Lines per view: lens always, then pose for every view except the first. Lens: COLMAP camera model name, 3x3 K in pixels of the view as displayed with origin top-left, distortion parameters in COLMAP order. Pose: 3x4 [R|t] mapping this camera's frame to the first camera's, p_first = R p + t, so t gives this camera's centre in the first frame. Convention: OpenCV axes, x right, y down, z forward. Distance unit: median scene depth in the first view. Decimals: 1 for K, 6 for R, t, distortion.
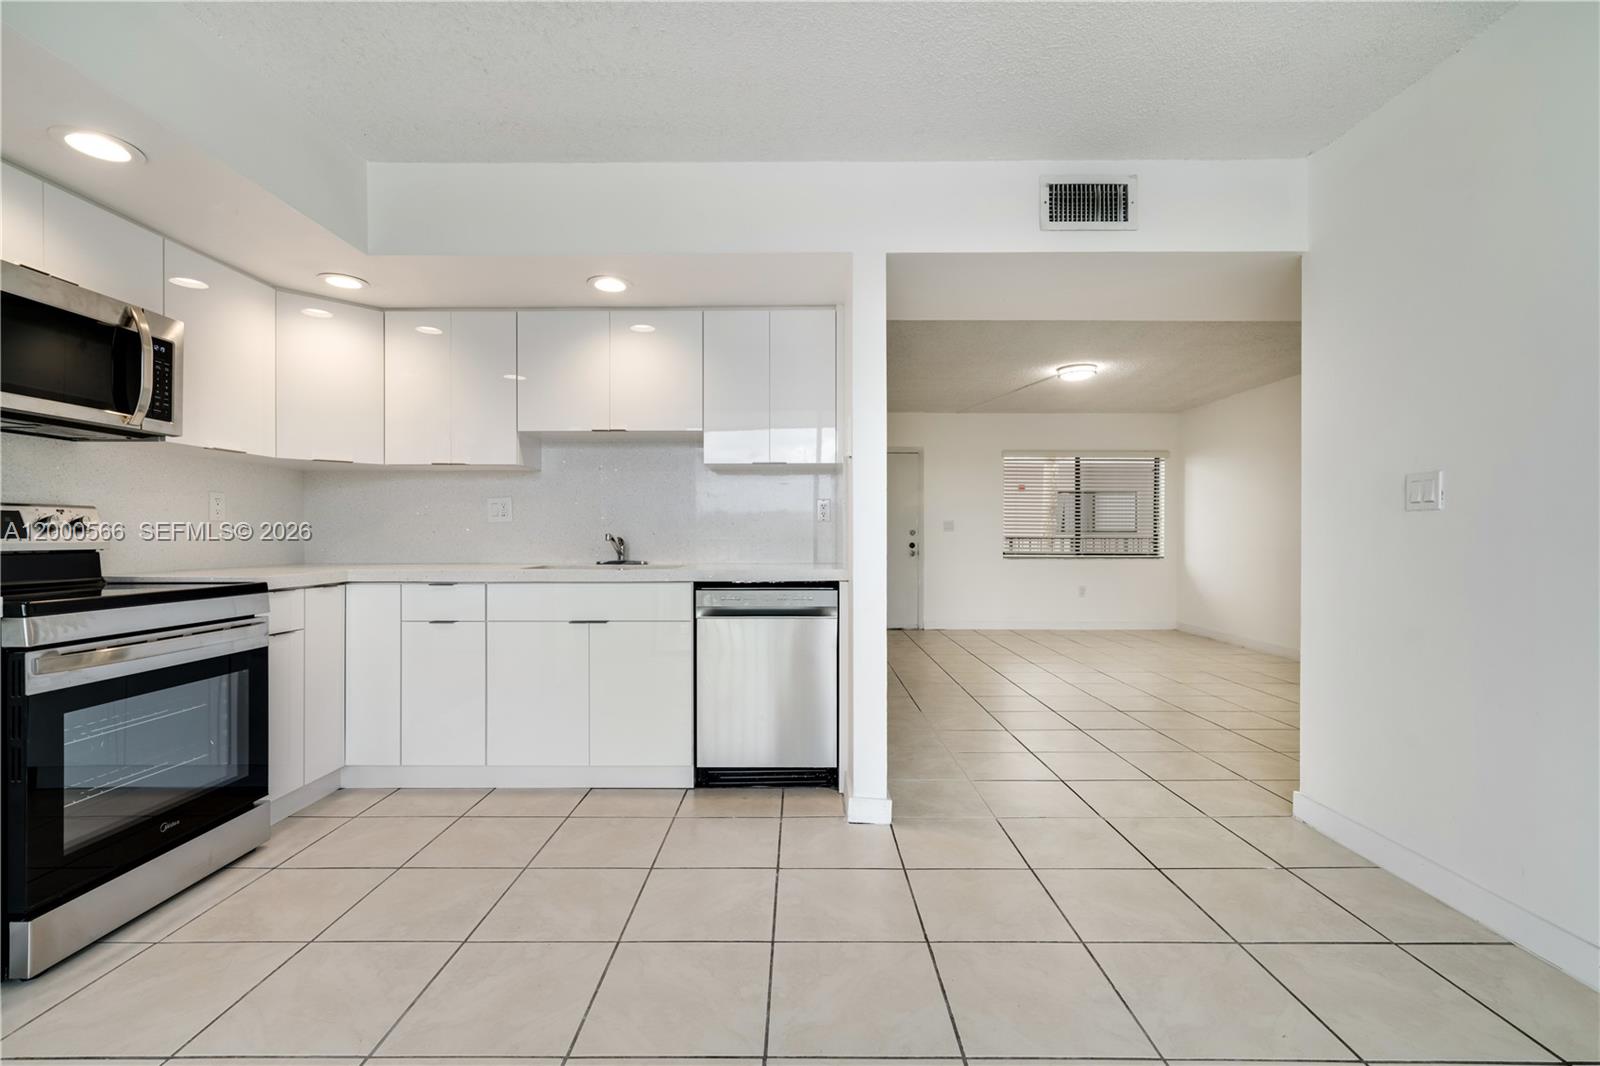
lens RADIAL K [[694.0, 0, 798.7], [0, 694.0, 536.5], [0, 0, 1]] dist [-0.000318, 0.000613]
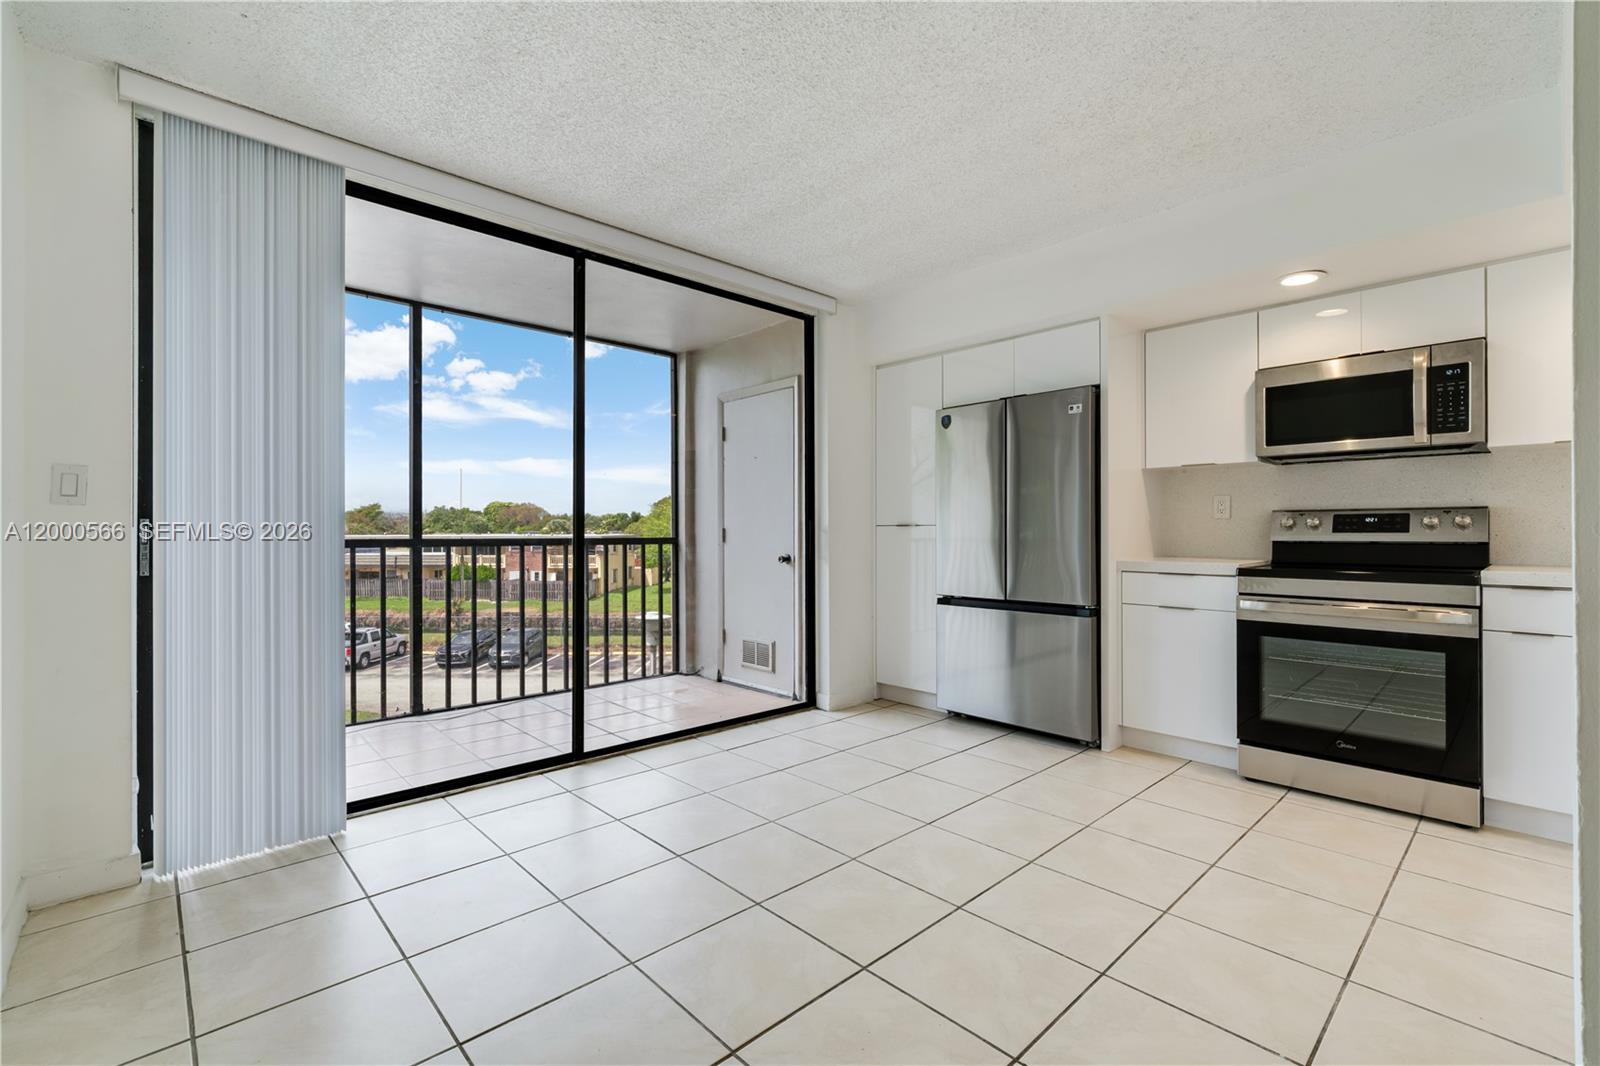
lens RADIAL K [[694.0, 0, 803.7], [0, 694.0, 532.0], [0, 0, 1]] dist [-0.000318, 0.000613]
pose [[-0.722900, 0.001140, -0.690952, 0.594711], [-0.000319, 0.999998, 0.001983, -0.001177], [0.690953, 0.001654, -0.722898, 0.944509]]
